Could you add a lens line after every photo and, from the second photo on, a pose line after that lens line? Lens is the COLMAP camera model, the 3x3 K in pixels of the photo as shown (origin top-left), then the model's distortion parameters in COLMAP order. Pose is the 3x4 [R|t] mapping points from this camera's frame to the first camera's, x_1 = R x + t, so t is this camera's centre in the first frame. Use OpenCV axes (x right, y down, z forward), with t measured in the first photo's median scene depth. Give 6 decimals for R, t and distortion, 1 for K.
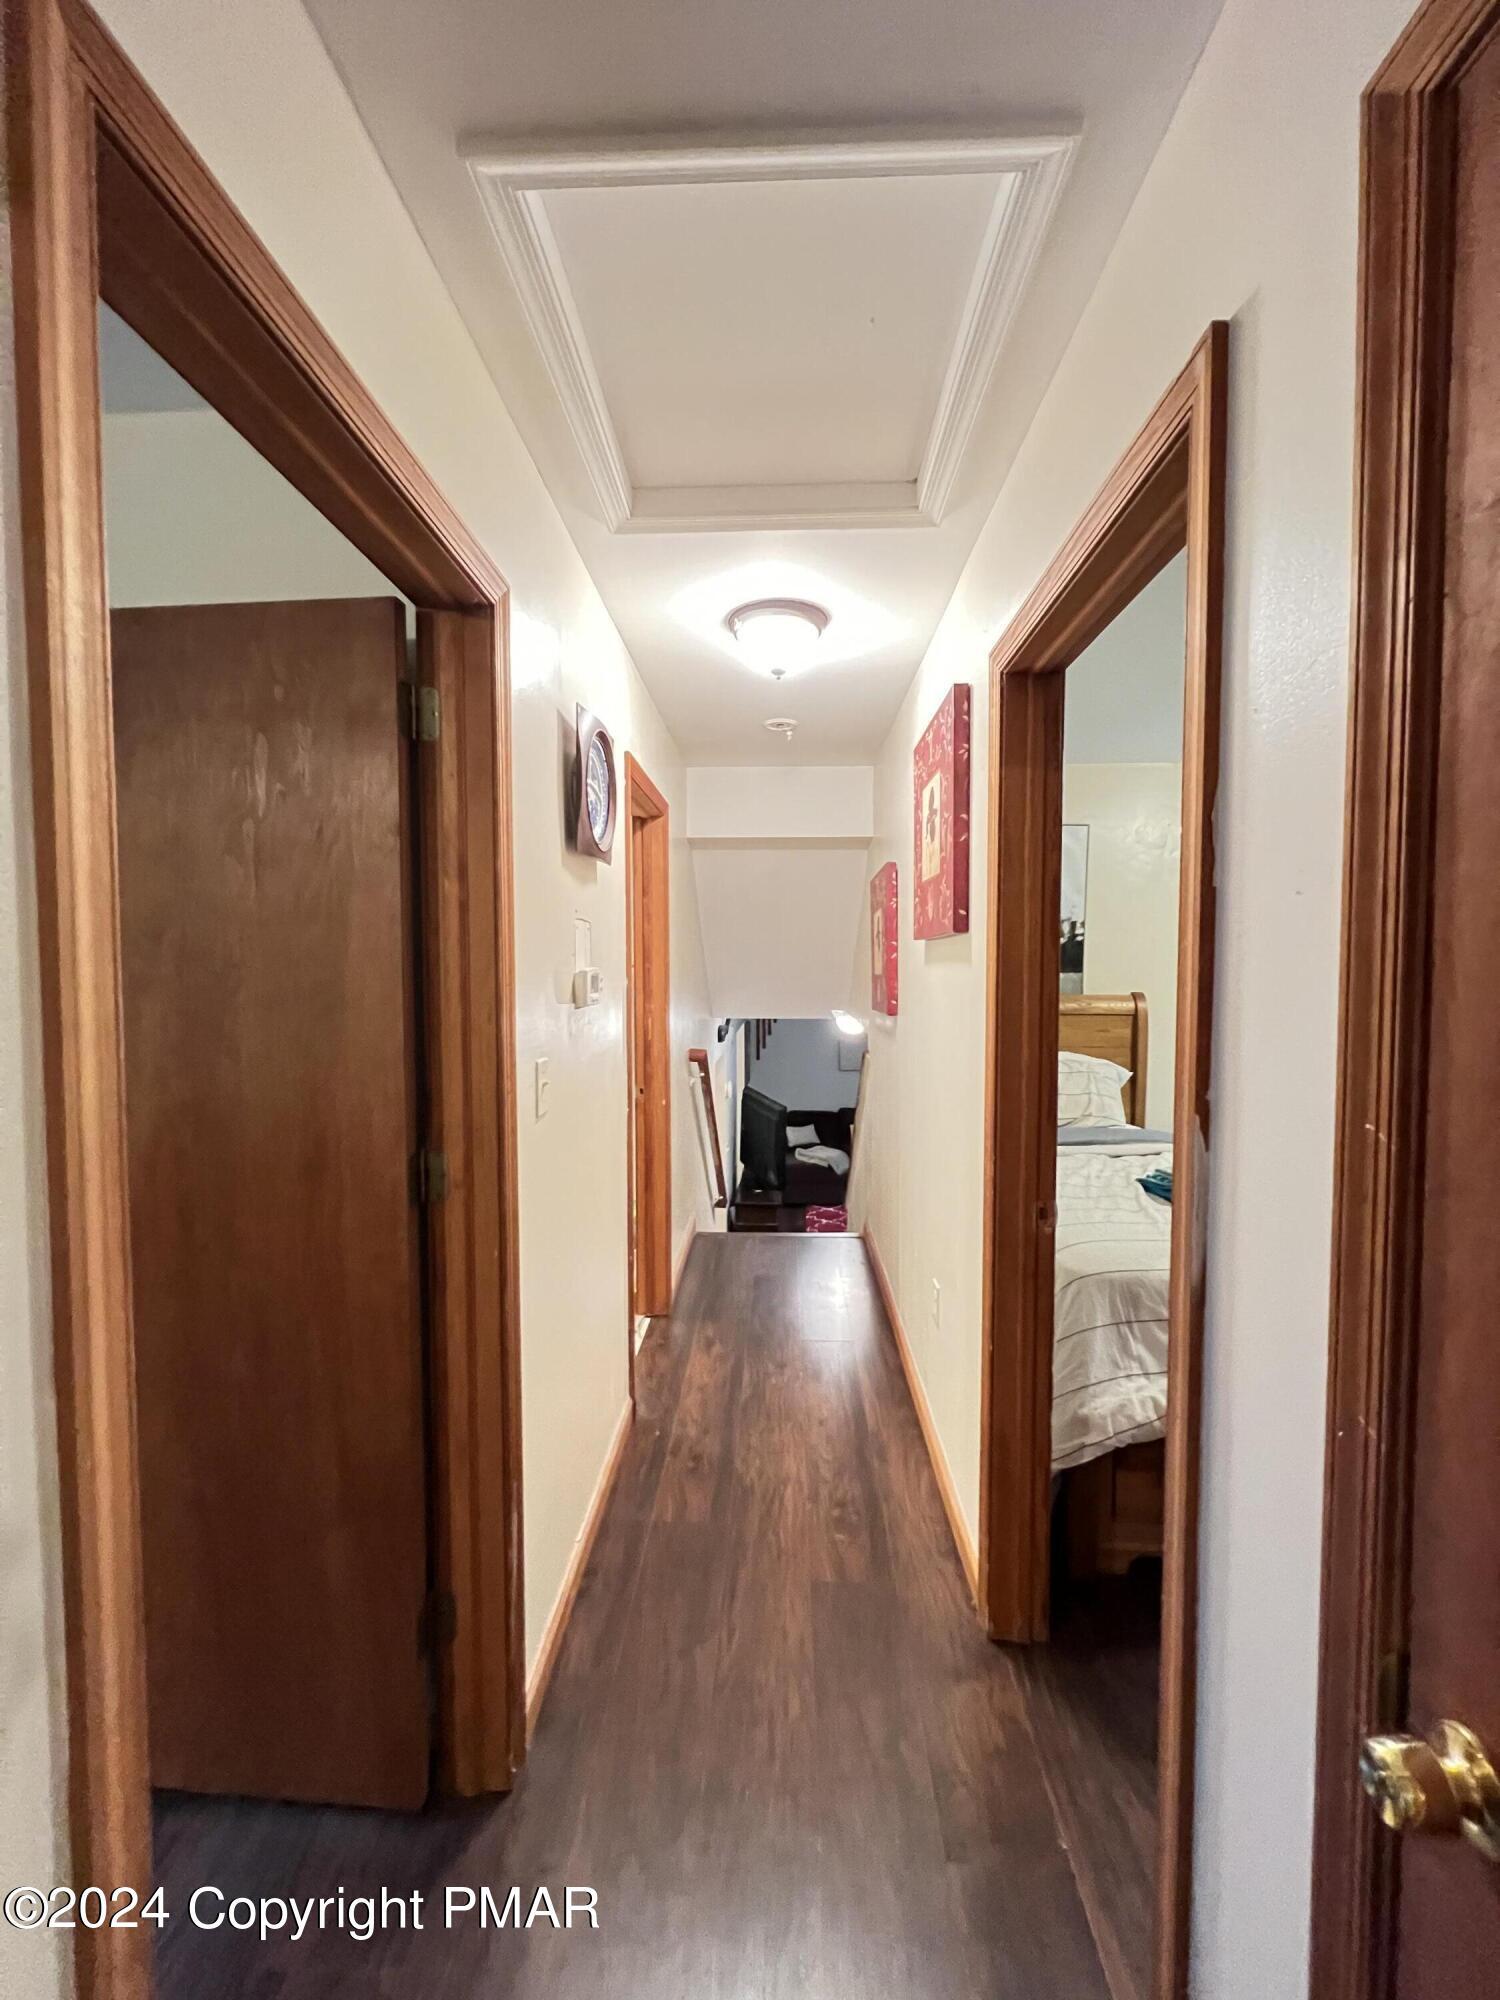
lens RADIAL K [[800.6, 0, 749.4], [0, 800.6, 997.0], [0, 0, 1]] dist [-0.003190, 0.000971]
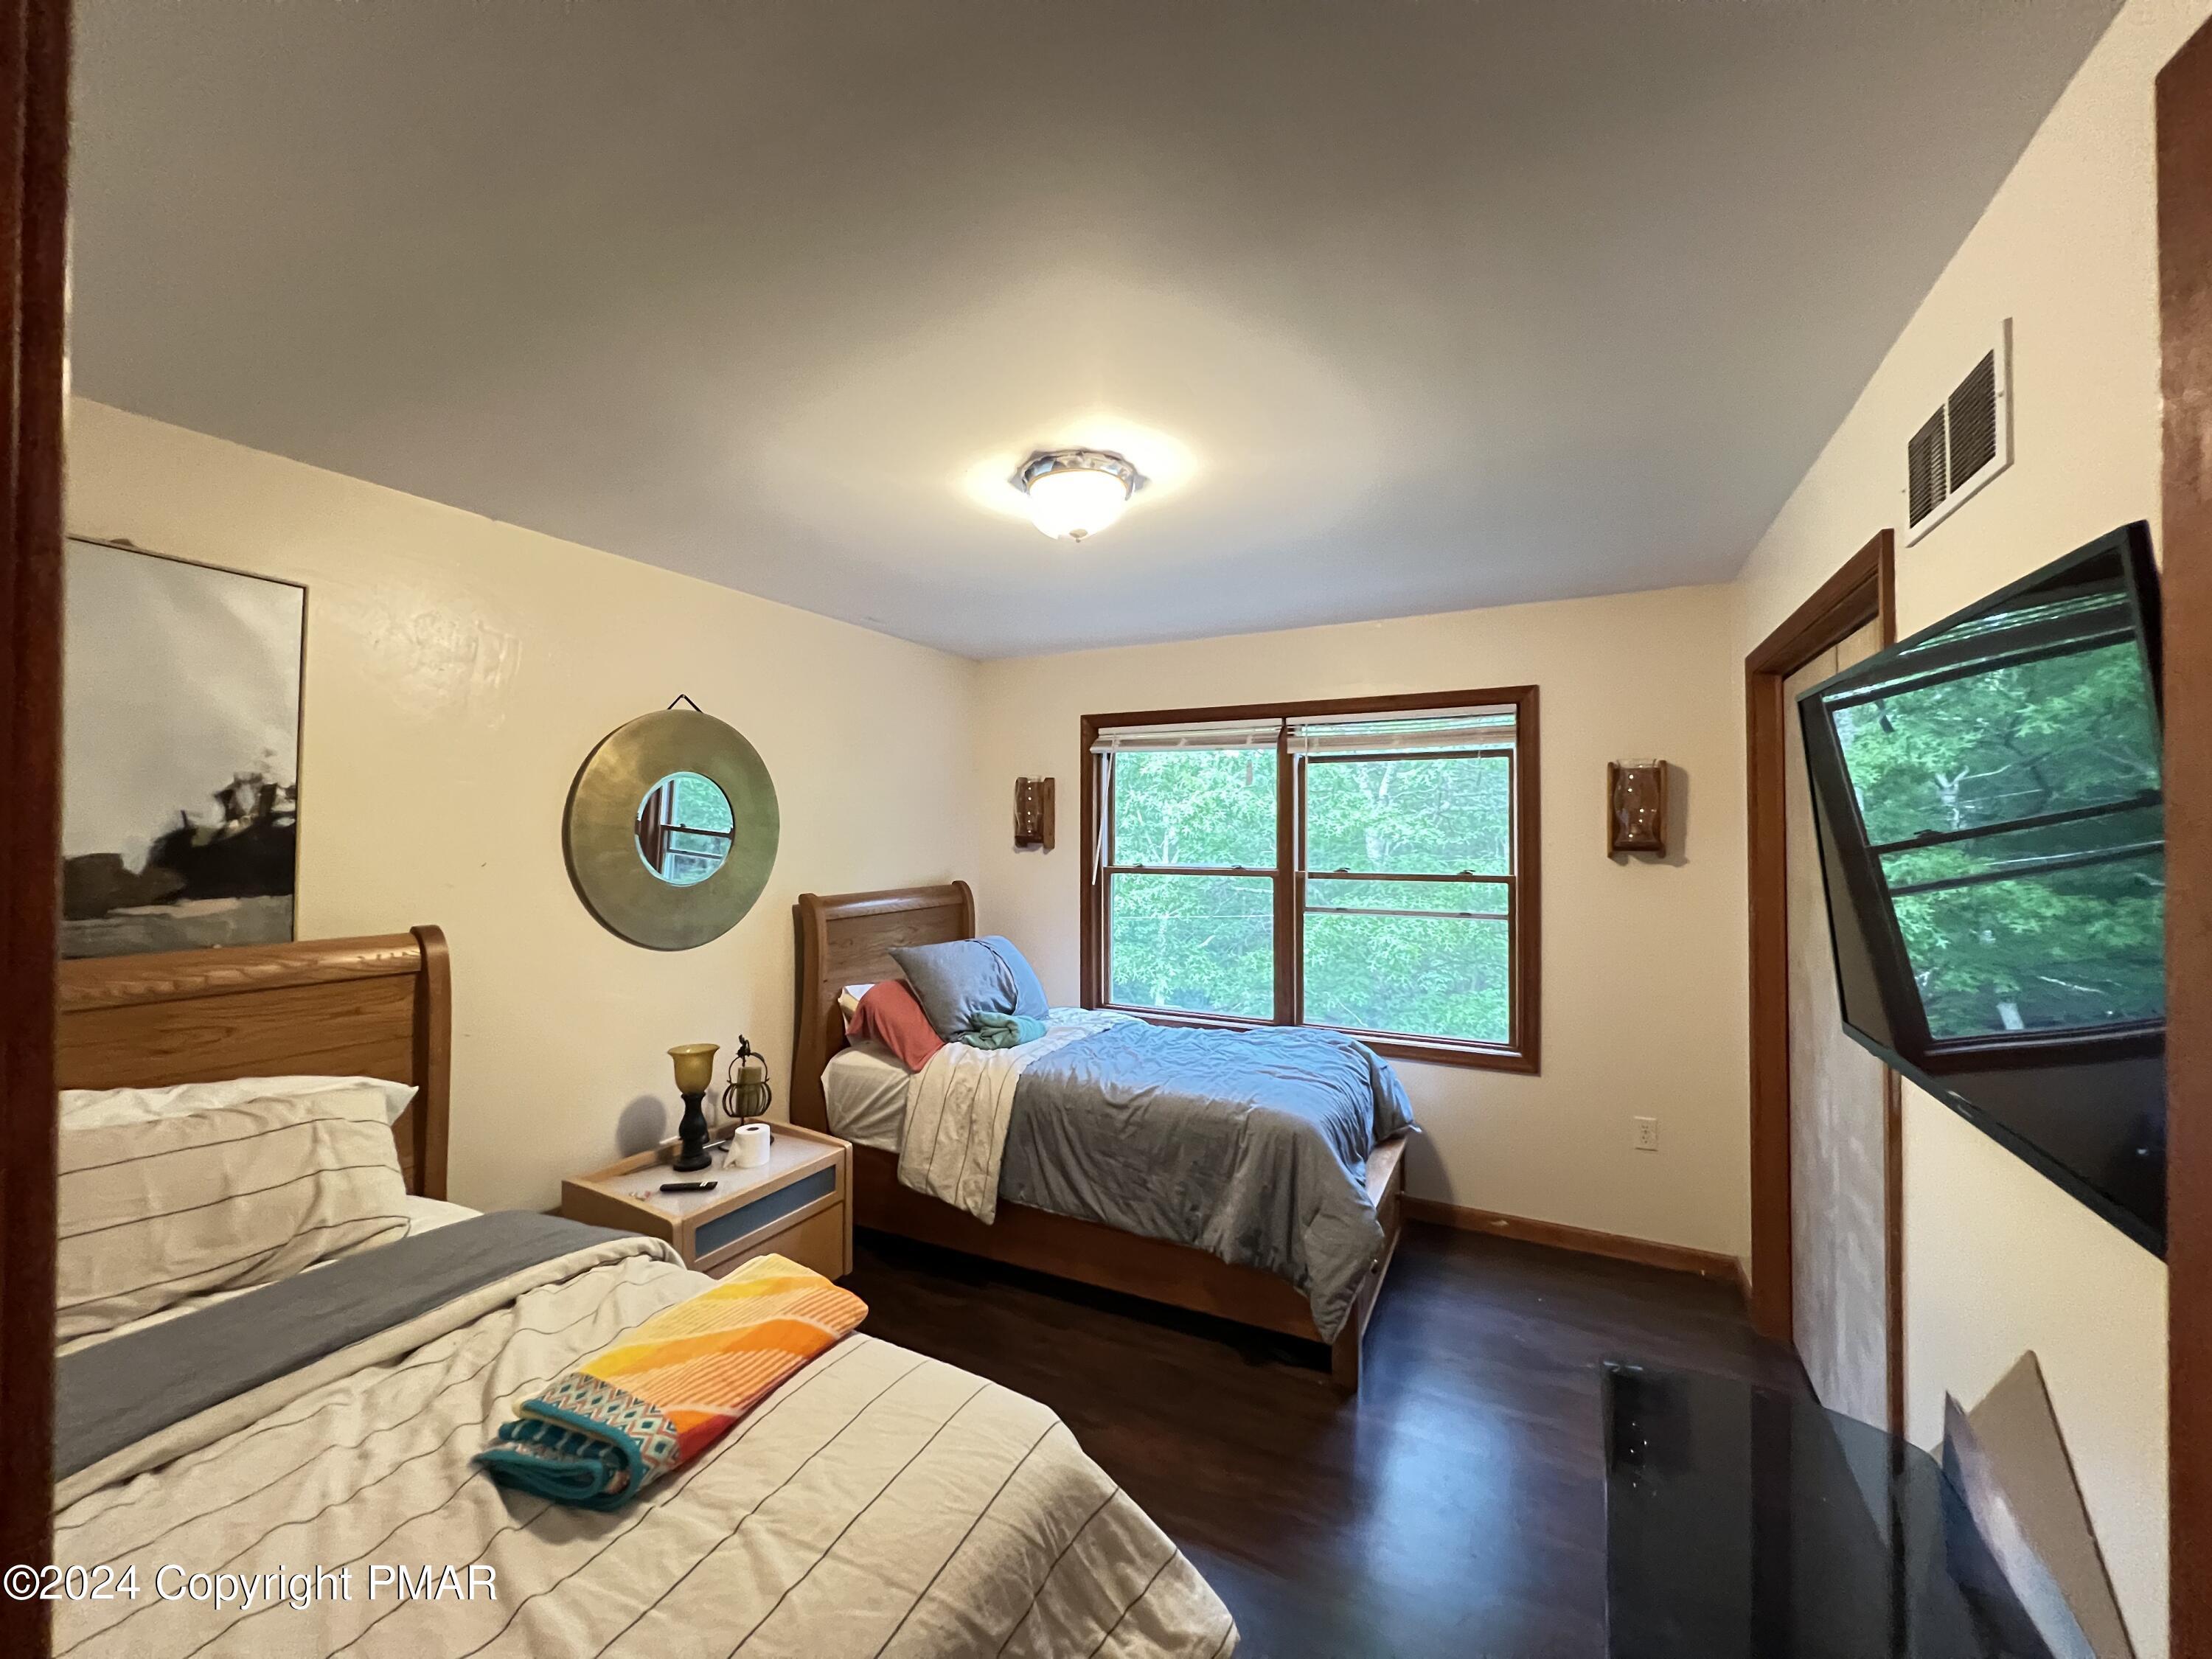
lens RADIAL K [[885.5, 0, 1105.6], [0, 885.5, 826.9], [0, 0, 1]] dist [-0.003190, 0.000971]
pose [[0.419987, 0.009817, 0.907477, 0.148910], [0.037680, 0.998891, -0.028245, -0.038652], [-0.906748, 0.046057, 0.419151, 0.357034]]
